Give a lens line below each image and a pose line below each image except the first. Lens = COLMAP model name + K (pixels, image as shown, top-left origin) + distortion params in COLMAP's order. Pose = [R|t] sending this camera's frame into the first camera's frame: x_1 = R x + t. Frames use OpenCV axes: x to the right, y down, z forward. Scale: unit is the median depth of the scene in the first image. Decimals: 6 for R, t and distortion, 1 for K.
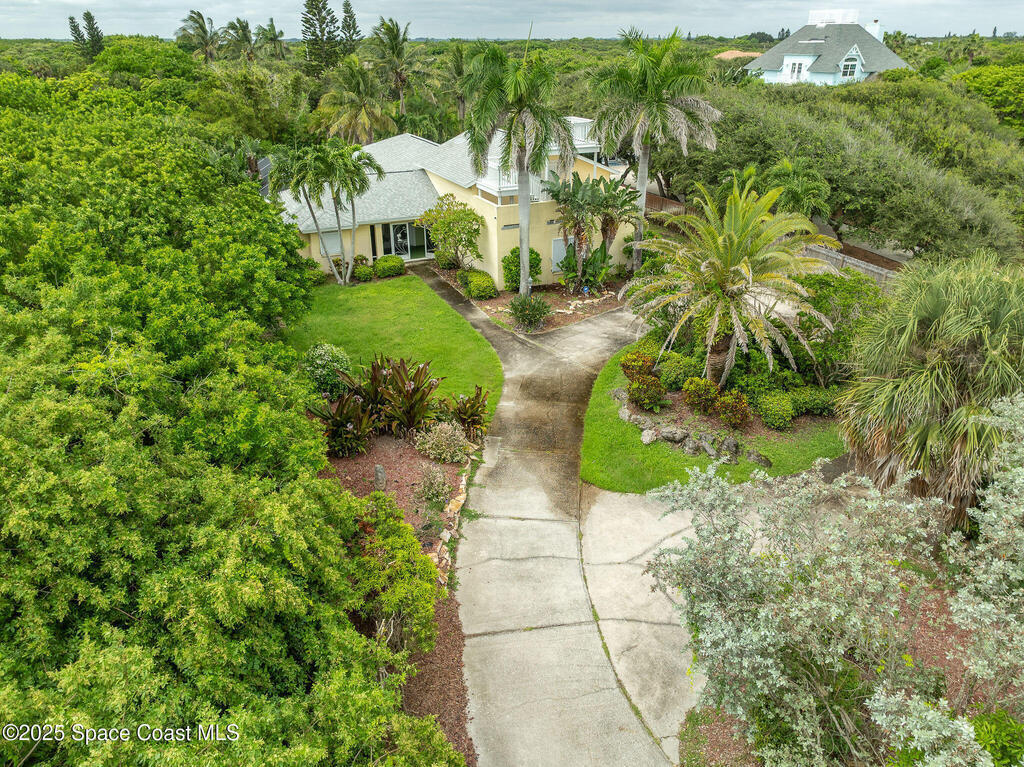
lens RADIAL K [[723.4, 0, 511.6], [0, 723.4, 386.9], [0, 0, 1]] dist [-0.013320, 0.012025]
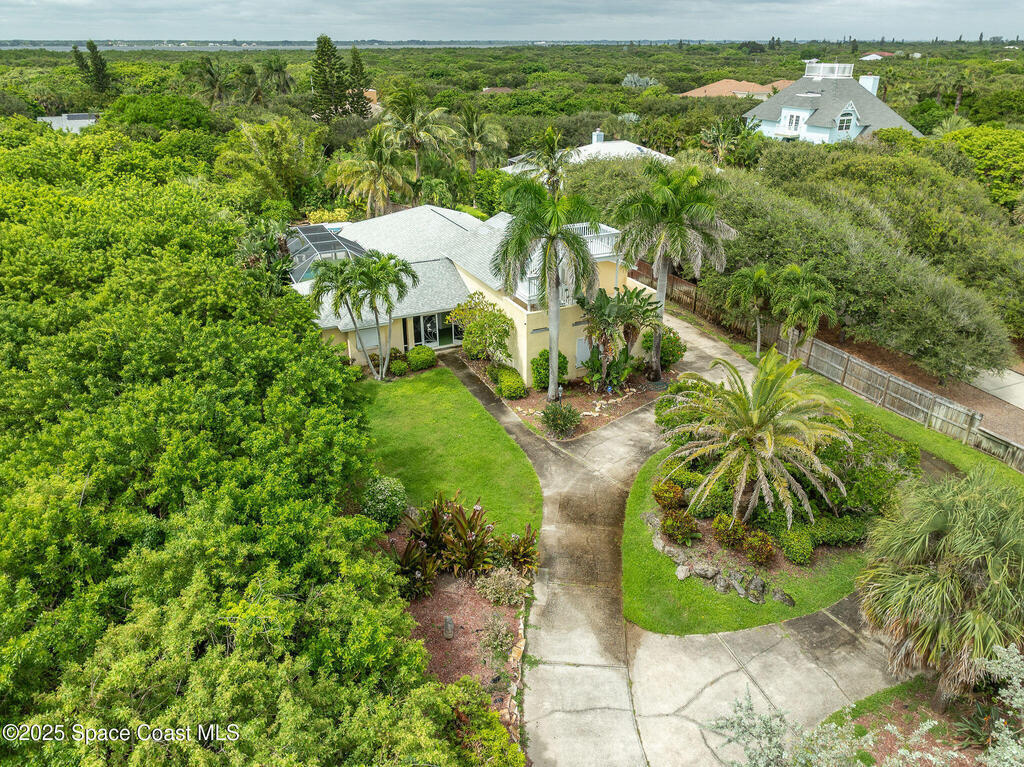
lens RADIAL K [[723.4, 0, 510.7], [0, 723.4, 381.2], [0, 0, 1]] dist [-0.013320, 0.012025]
pose [[0.999934, -0.005434, 0.010080, -0.060041], [0.005468, 0.999979, -0.003381, -0.158054], [-0.010061, 0.003436, 0.999943, -0.076654]]
